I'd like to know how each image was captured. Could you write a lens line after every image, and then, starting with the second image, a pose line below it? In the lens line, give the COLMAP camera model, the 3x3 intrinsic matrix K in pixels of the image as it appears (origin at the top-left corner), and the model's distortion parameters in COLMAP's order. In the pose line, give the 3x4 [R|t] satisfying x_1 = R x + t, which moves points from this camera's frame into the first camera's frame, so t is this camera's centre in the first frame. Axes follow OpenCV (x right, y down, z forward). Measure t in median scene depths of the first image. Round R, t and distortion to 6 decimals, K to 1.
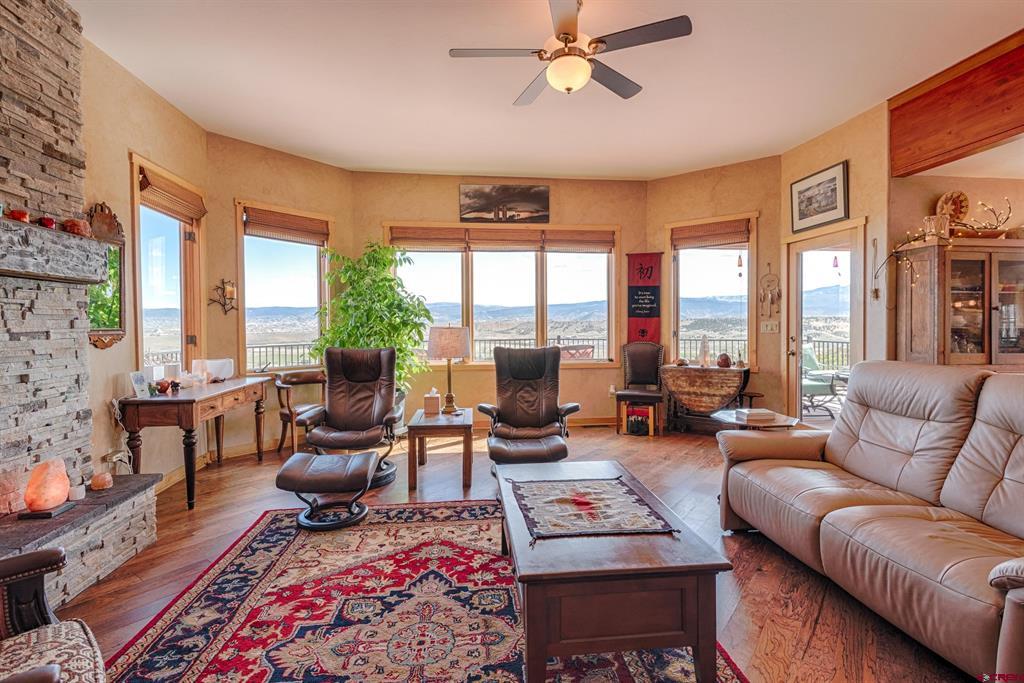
lens RADIAL K [[499.1, 0, 514.8], [0, 499.1, 334.9], [0, 0, 1]] dist [0.012560, -0.007334]
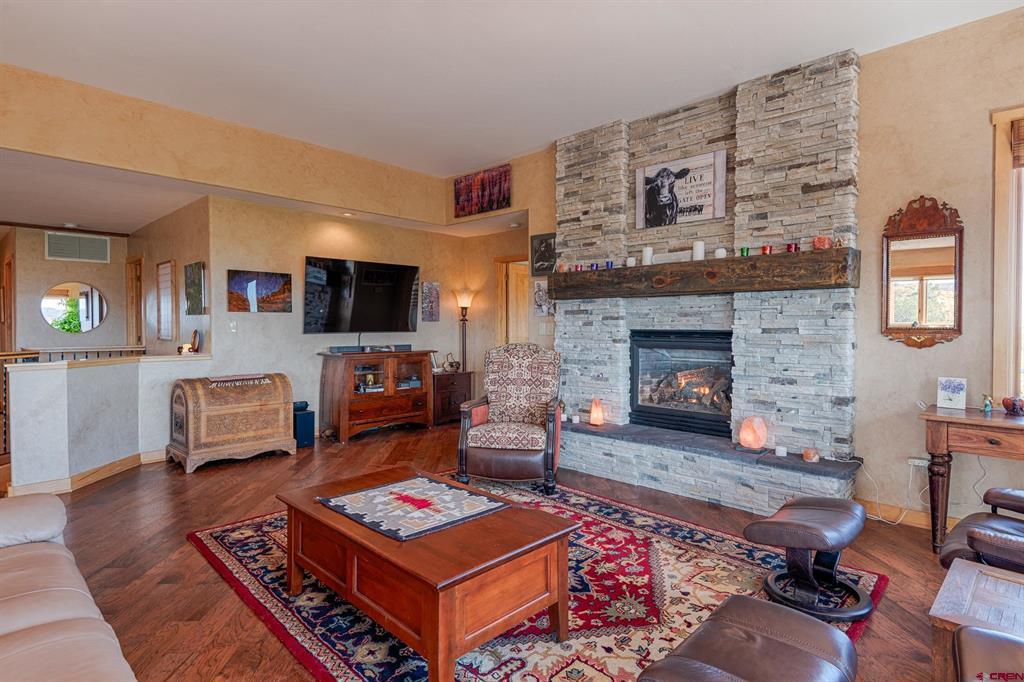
lens RADIAL K [[516.1, 0, 515.8], [0, 516.1, 334.2], [0, 0, 1]] dist [0.020905, -0.003797]
pose [[-0.766861, 0.017784, -0.641567, 0.353580], [-0.010188, 0.999153, 0.039874, -0.025727], [0.641733, 0.037114, -0.766030, 1.058515]]
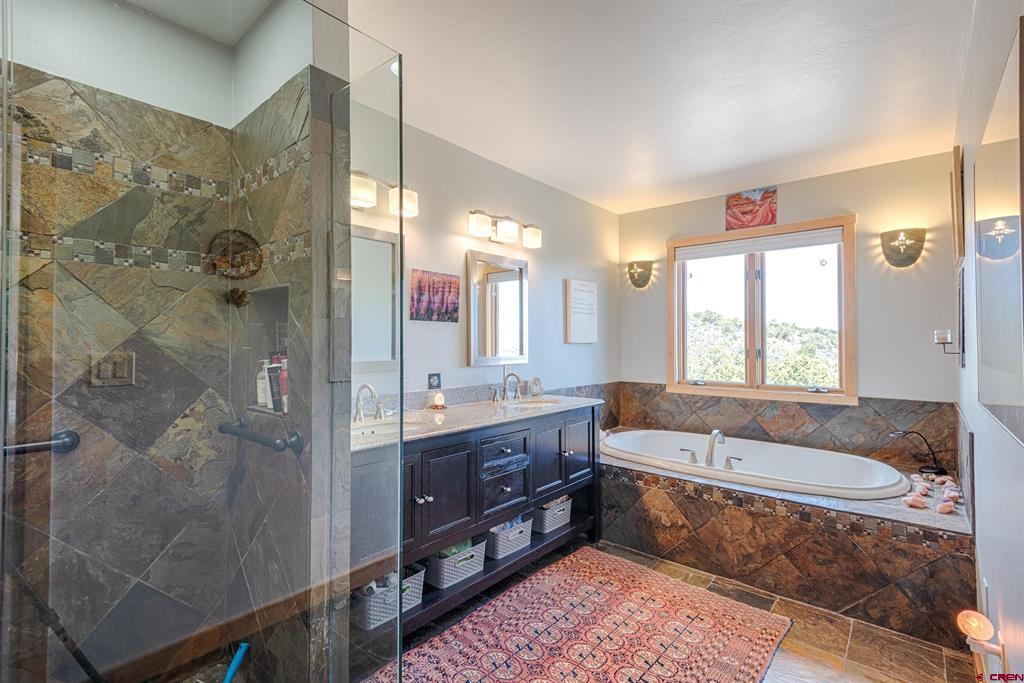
lens RADIAL K [[462.9, 0, 521.7], [0, 462.9, 337.9], [0, 0, 1]] dist [0.016278, -0.006123]
pose [[0.688020, -0.003060, -0.725685, 0.398975], [-0.018052, 0.999610, -0.021329, -0.262665], [0.725467, 0.027775, 0.687696, -0.749416]]
